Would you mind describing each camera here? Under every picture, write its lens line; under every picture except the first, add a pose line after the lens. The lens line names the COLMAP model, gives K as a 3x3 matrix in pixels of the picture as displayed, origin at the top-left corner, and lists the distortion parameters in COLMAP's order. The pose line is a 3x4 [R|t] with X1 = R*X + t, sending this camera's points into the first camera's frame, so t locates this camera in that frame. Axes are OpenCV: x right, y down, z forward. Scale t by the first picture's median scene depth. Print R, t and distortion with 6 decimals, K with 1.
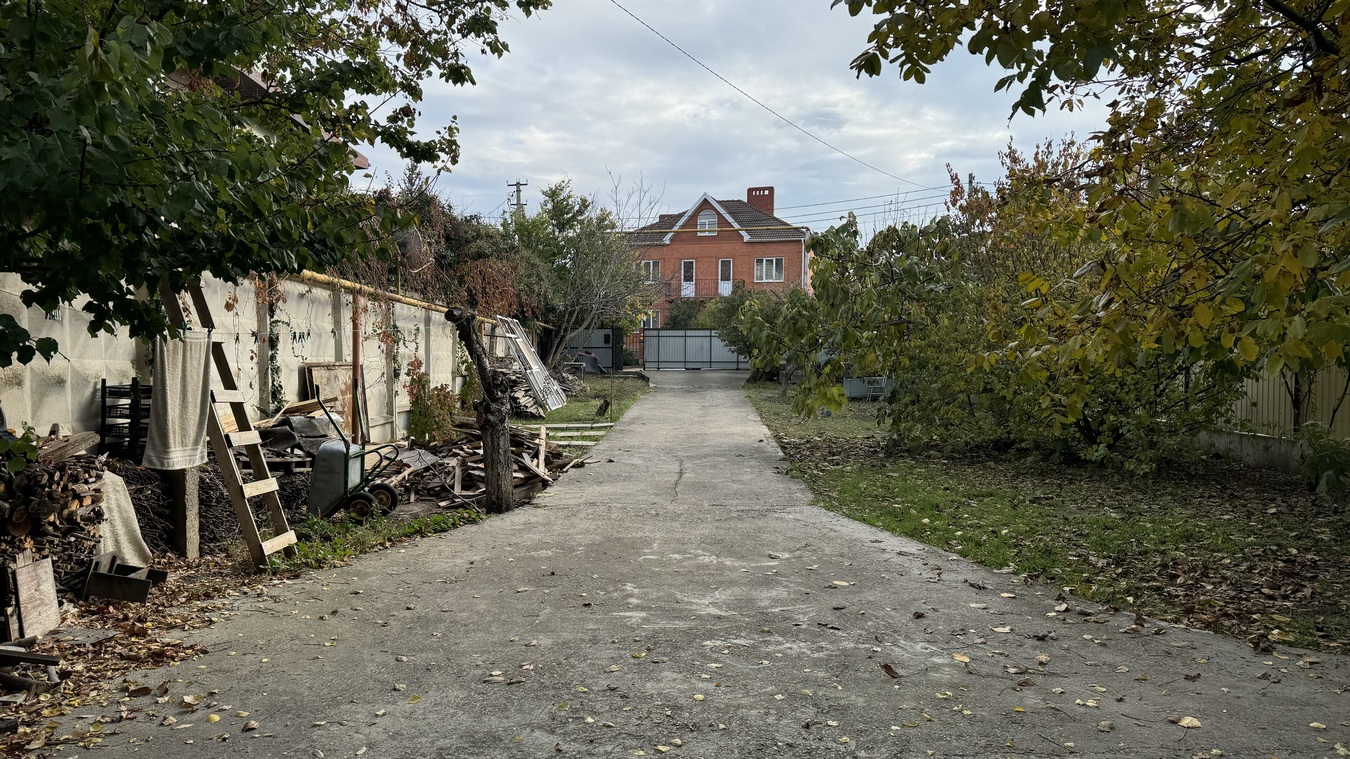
lens RADIAL K [[927.3, 0, 680.2], [0, 927.3, 383.0], [0, 0, 1]] dist [0.195716, -0.398581]
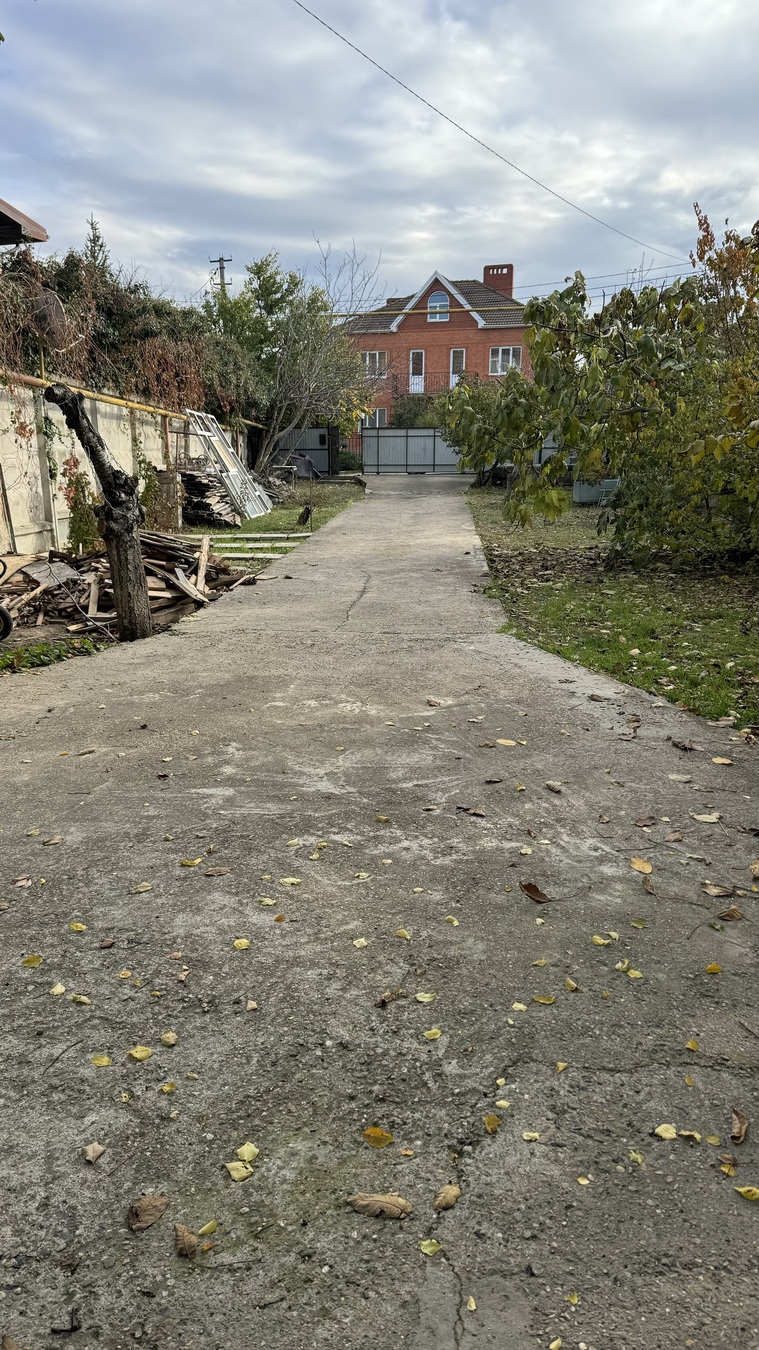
lens RADIAL K [[927.3, 0, 397.3], [0, 927.3, 672.1], [0, 0, 1]] dist [0.195716, -0.398581]
pose [[0.999720, 0.001308, -0.023618, 0.050342], [0.003225, 0.981607, 0.190886, 0.004547], [0.023434, -0.190909, 0.981328, 0.128574]]
